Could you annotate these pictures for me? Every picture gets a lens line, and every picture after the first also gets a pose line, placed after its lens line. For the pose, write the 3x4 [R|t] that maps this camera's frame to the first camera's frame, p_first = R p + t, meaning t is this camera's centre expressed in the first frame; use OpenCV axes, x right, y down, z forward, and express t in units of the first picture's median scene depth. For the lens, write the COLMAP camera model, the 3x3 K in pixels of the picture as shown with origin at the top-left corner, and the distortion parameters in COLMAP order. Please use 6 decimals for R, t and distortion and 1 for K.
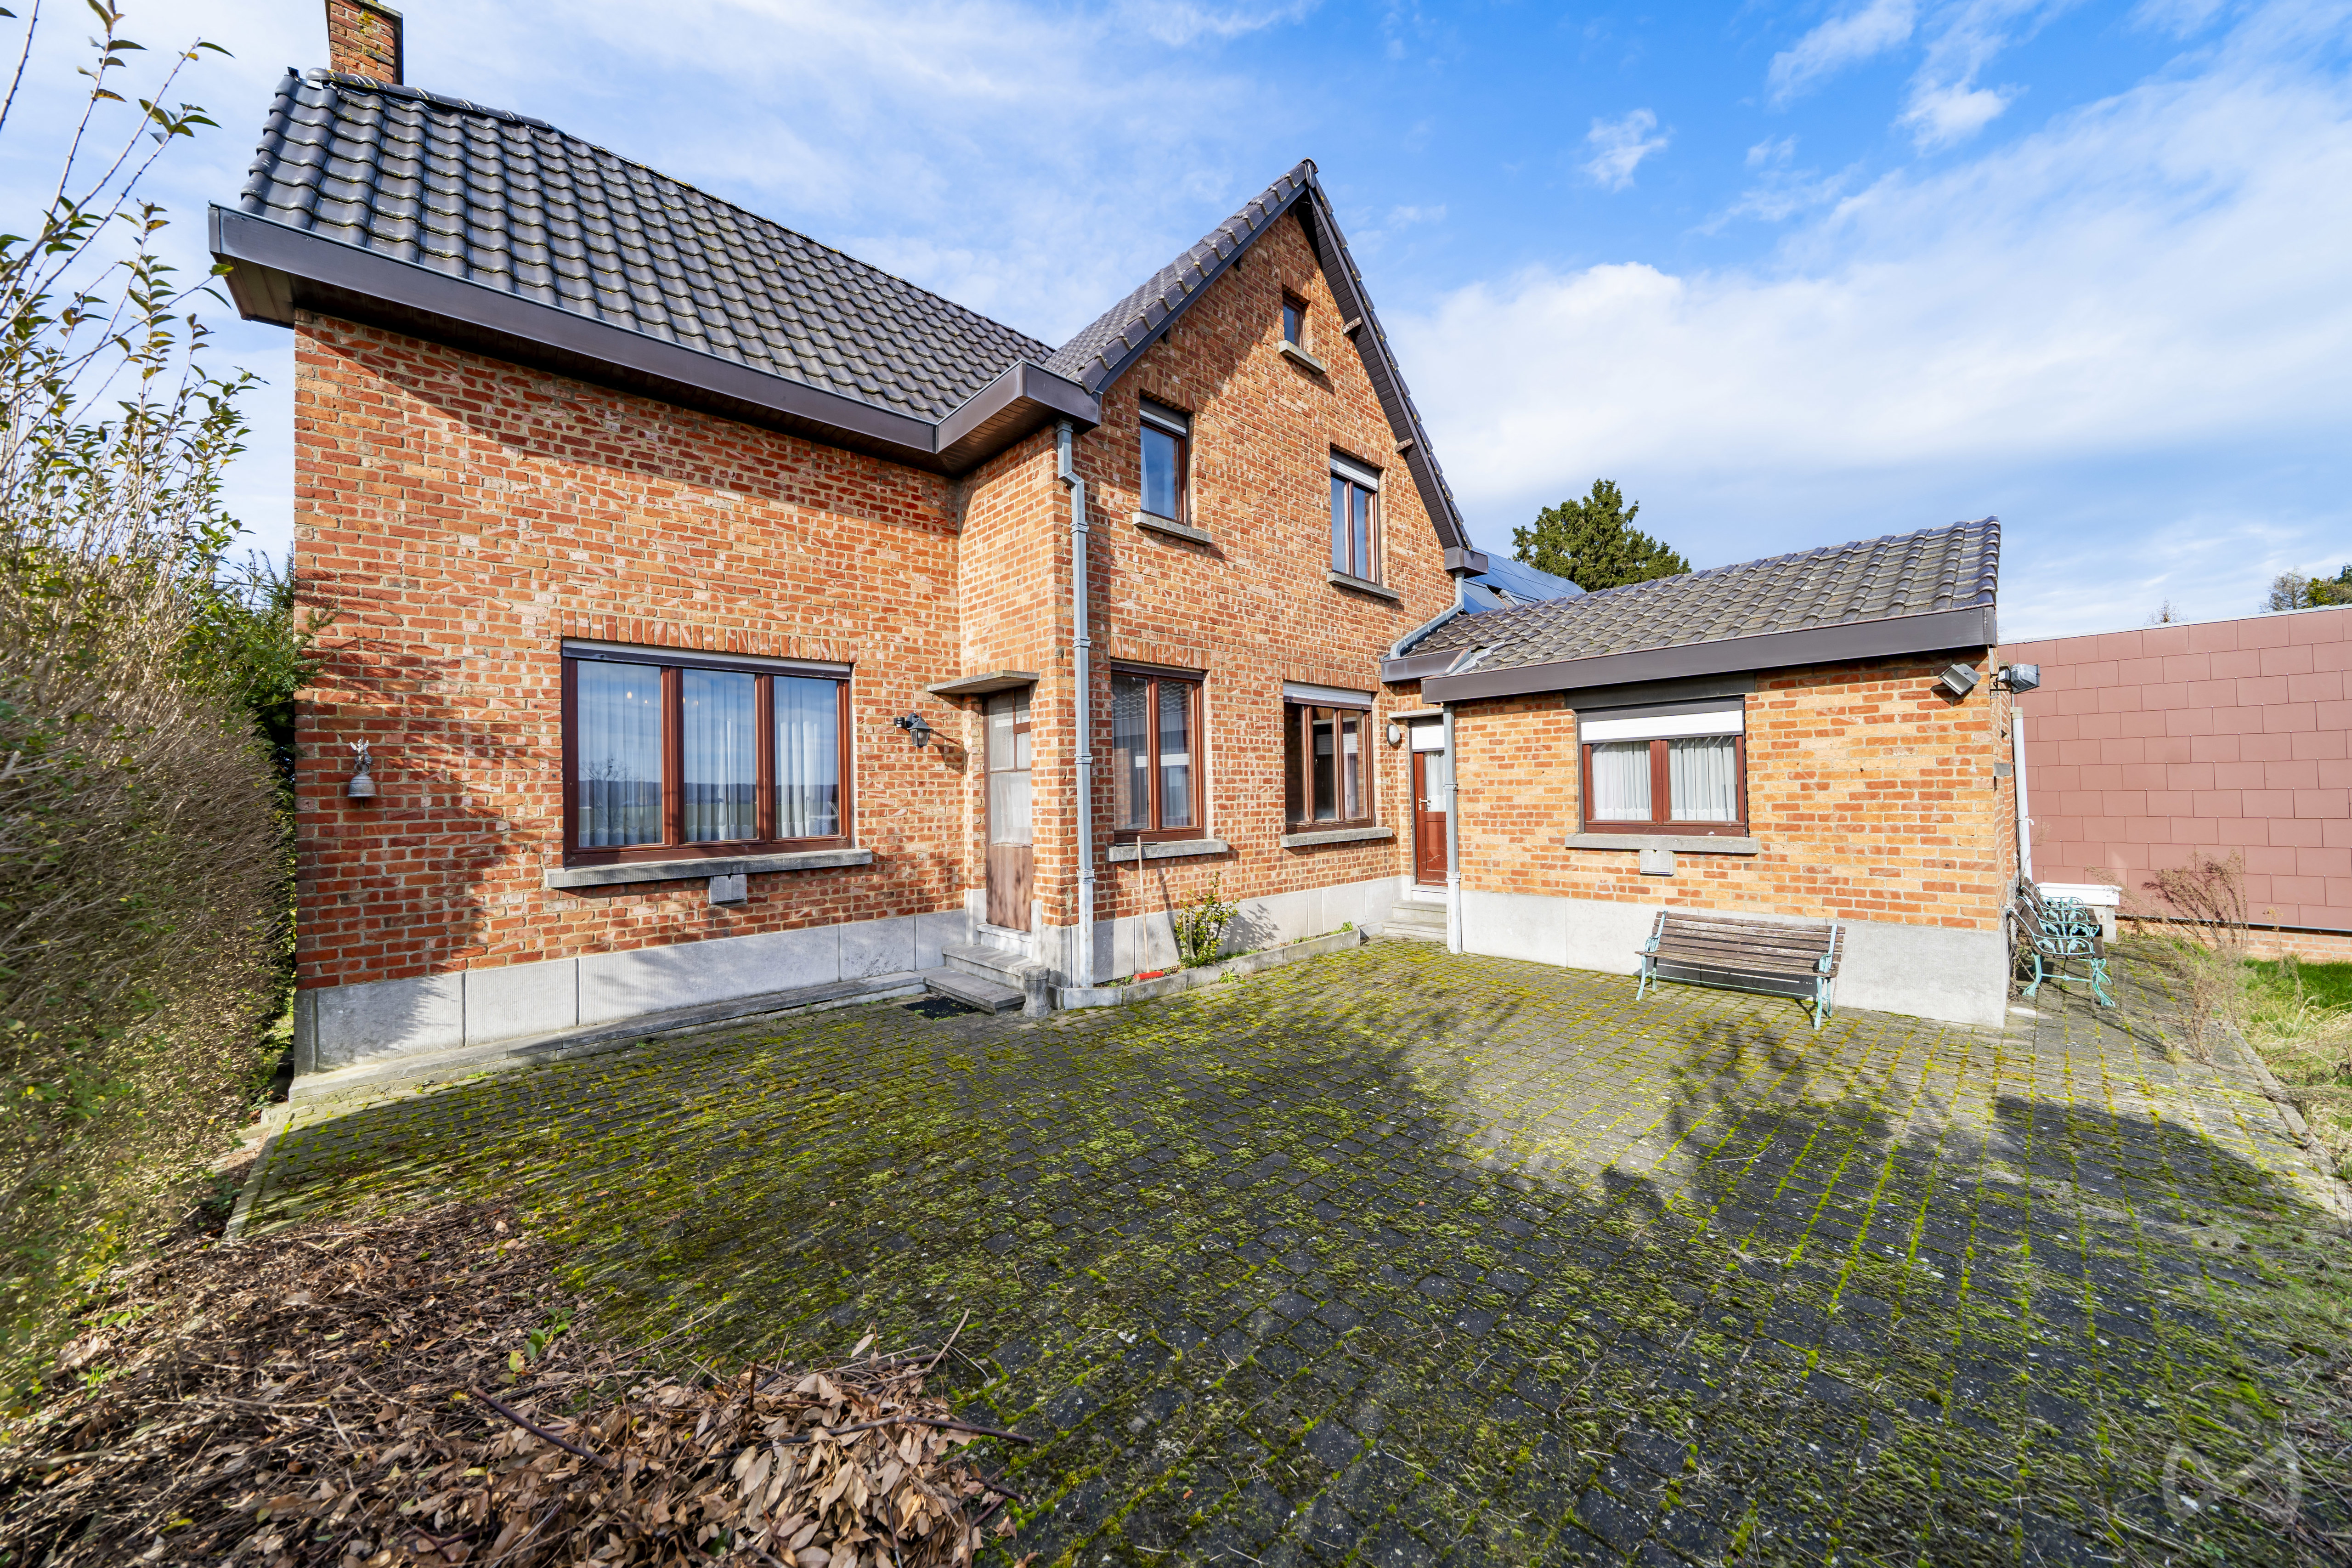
lens RADIAL K [[798.6, 0, 1183.8], [0, 798.6, 783.7], [0, 0, 1]] dist [0.000640, -0.000037]
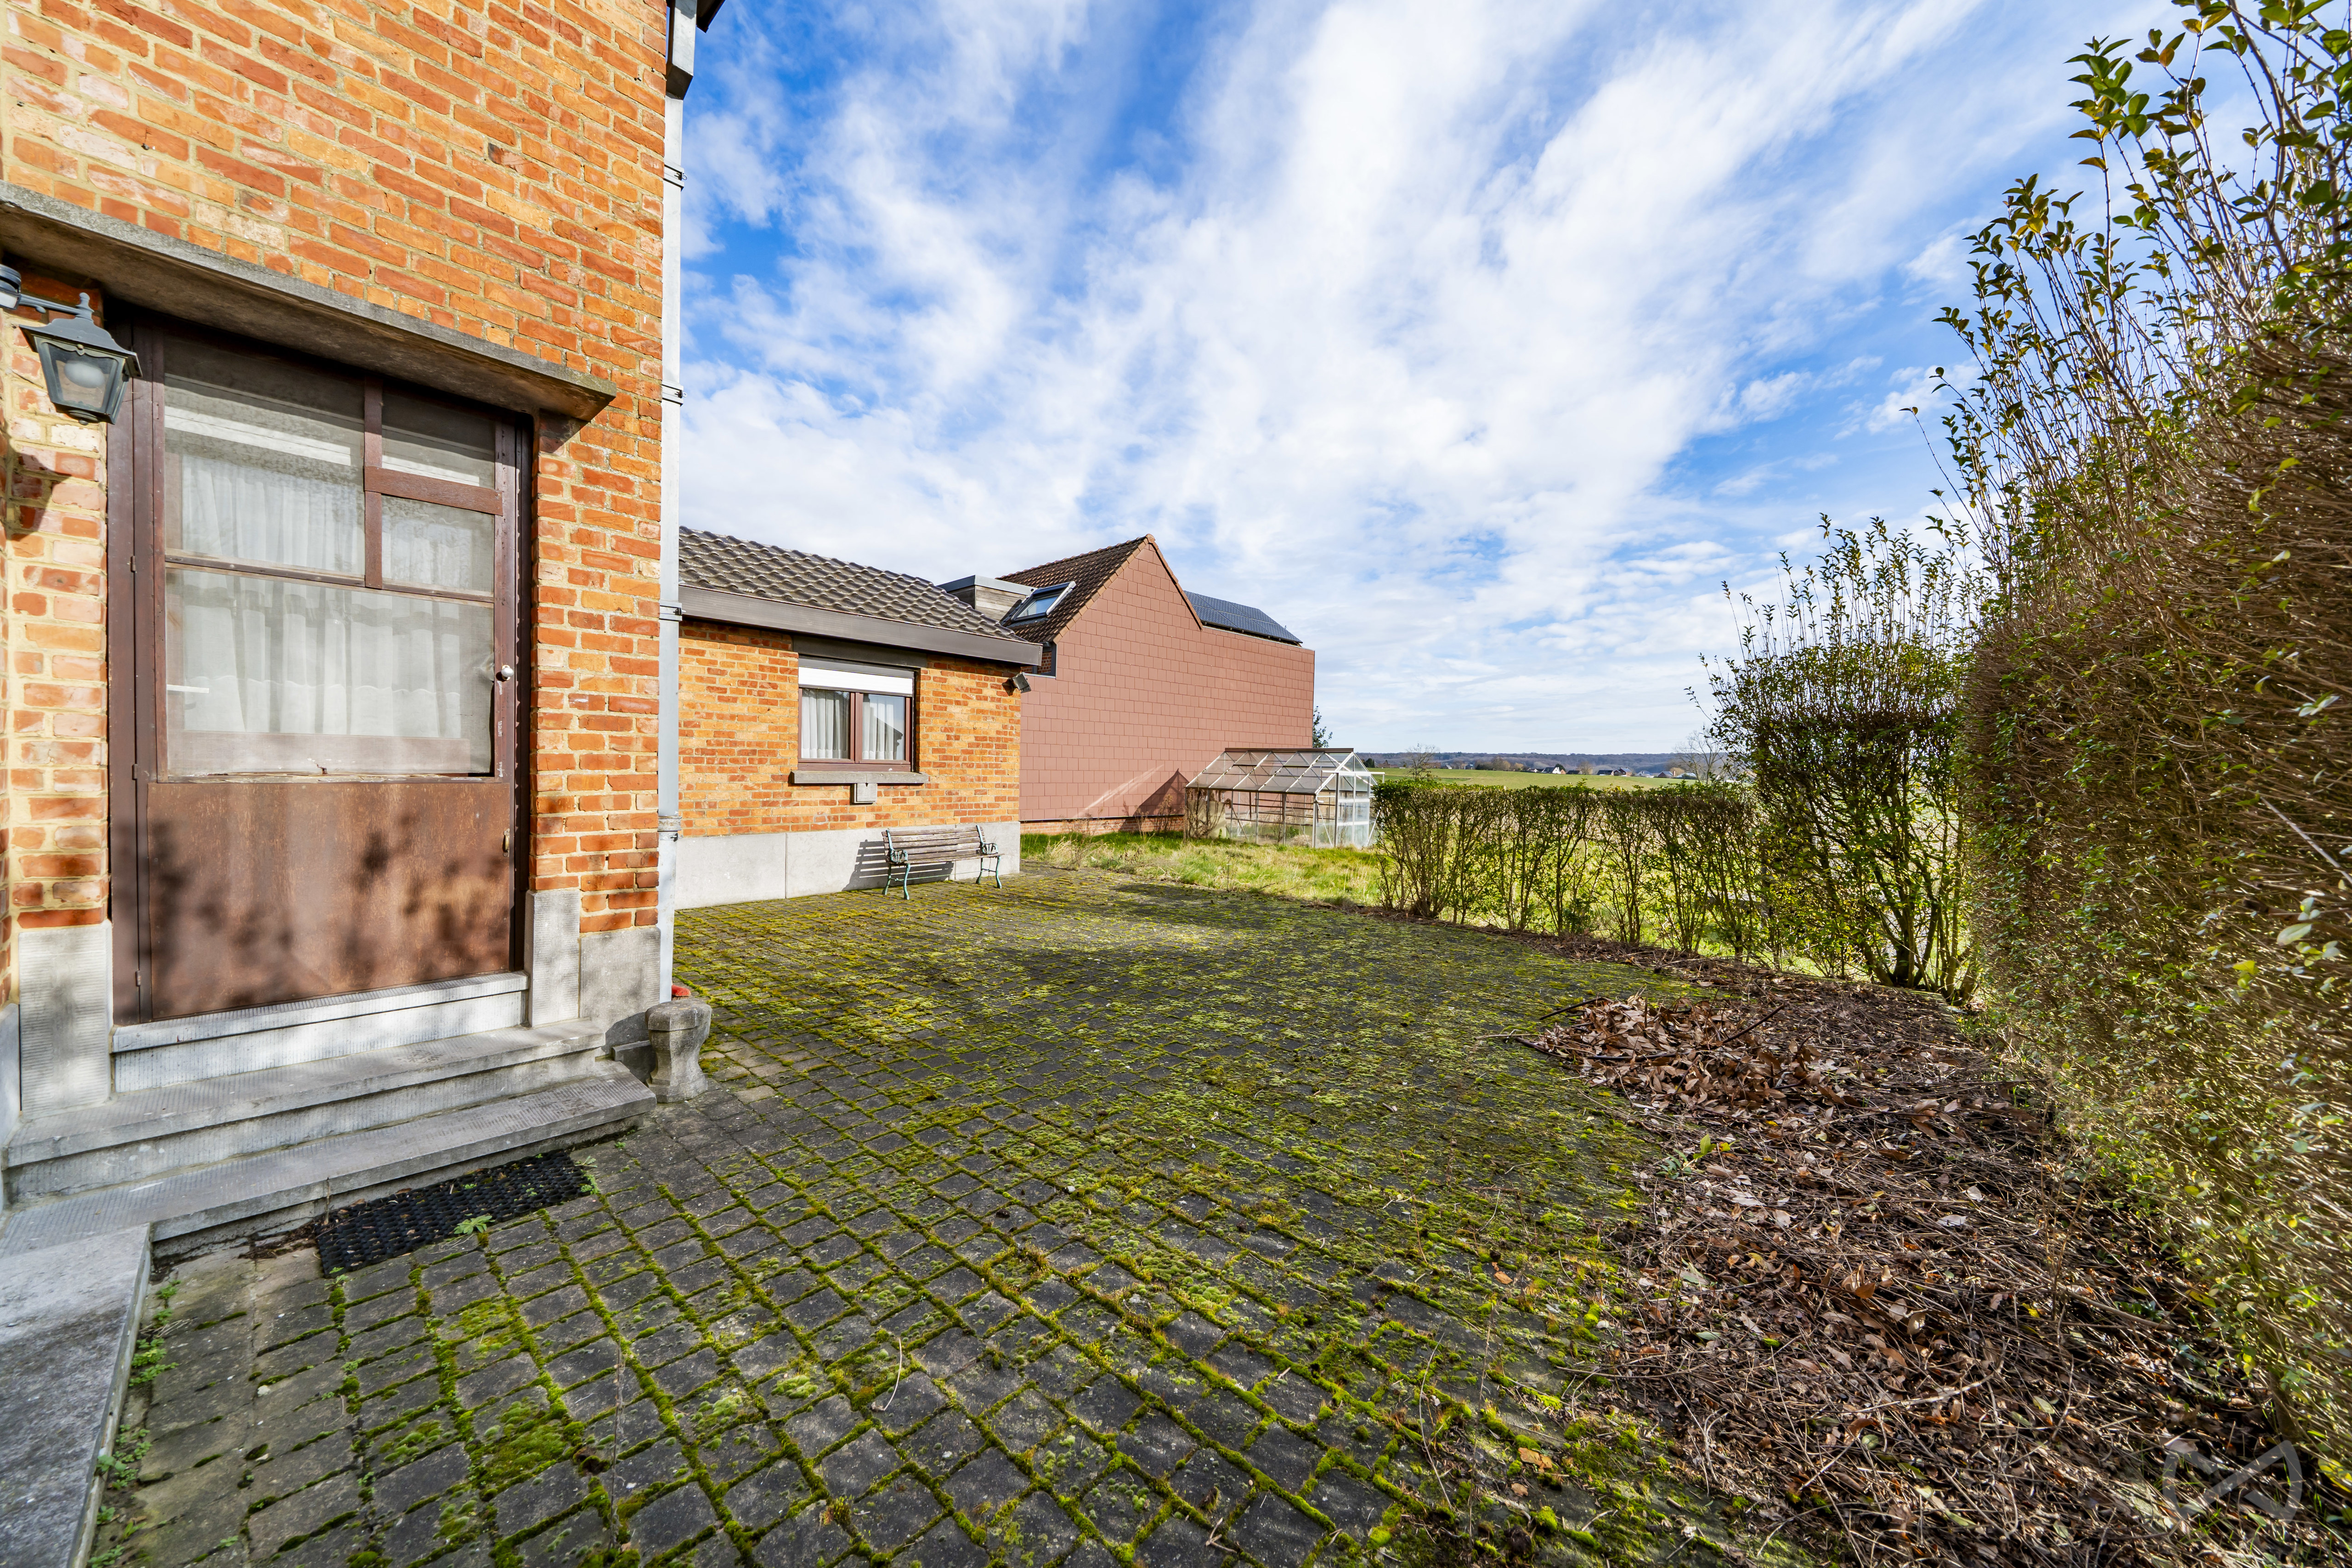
lens RADIAL K [[798.6, 0, 1165.4], [0, 798.6, 781.4], [0, 0, 1]] dist [0.000640, -0.000037]
pose [[-0.105624, 0.001269, 0.994405, -0.630501], [-0.028693, 0.999579, -0.004323, 0.068812], [-0.993992, -0.028989, -0.105543, 0.642650]]
